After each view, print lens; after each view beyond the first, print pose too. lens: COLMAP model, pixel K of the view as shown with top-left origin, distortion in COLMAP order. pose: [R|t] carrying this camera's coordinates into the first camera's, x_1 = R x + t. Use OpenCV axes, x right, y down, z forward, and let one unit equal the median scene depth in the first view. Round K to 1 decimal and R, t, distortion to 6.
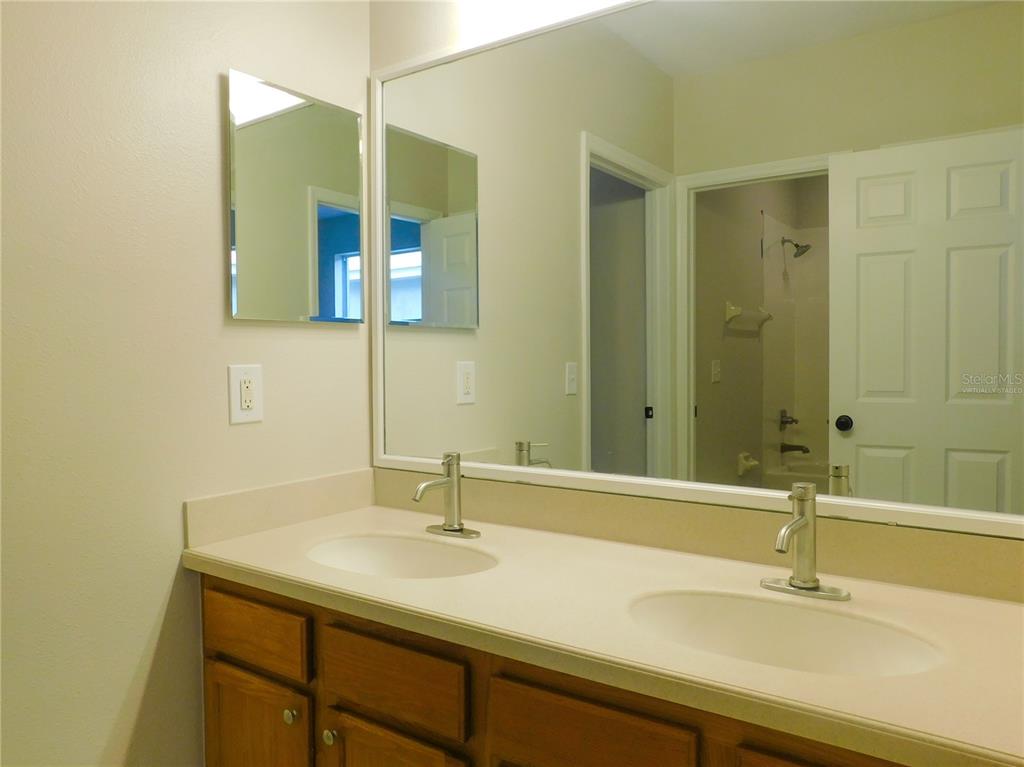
lens RADIAL K [[766.3, 0, 510.7], [0, 766.3, 343.6], [0, 0, 1]] dist [-0.056853, -0.002116]
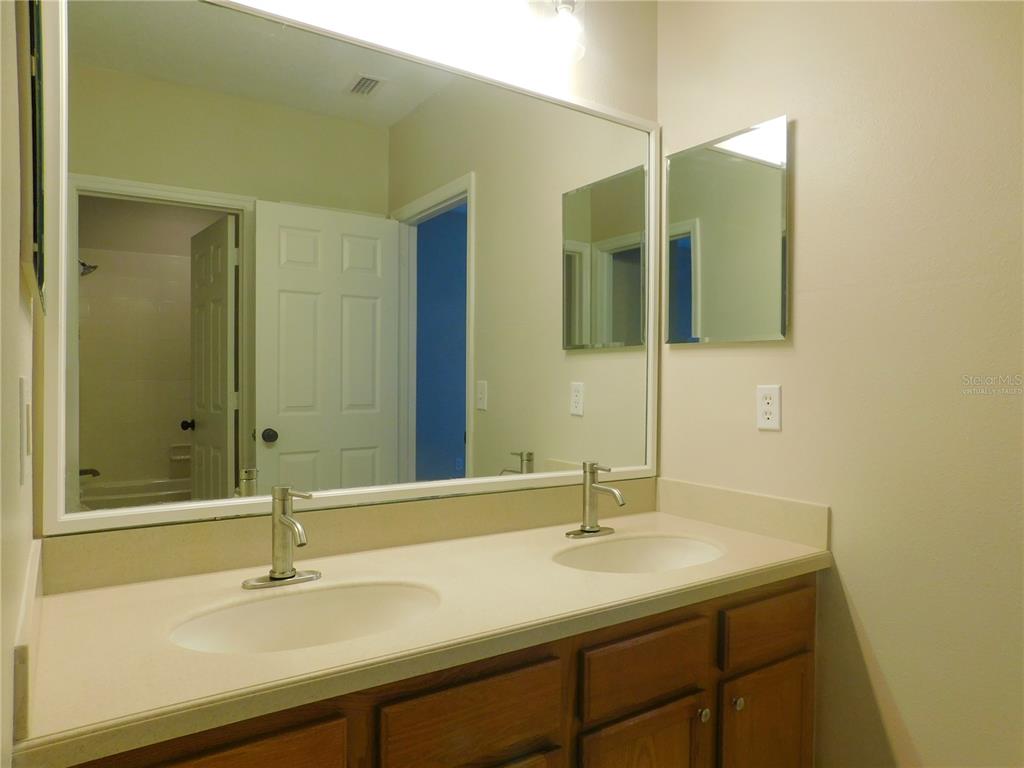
lens RADIAL K [[679.4, 0, 512.0], [0, 679.4, 384.0], [0, 0, 1]] dist [-0.030410, 0.002477]
pose [[0.363240, -0.001199, 0.931695, -0.570421], [-0.020735, 0.999741, 0.009371, 0.014423], [-0.931465, -0.022723, 0.363121, 0.415995]]
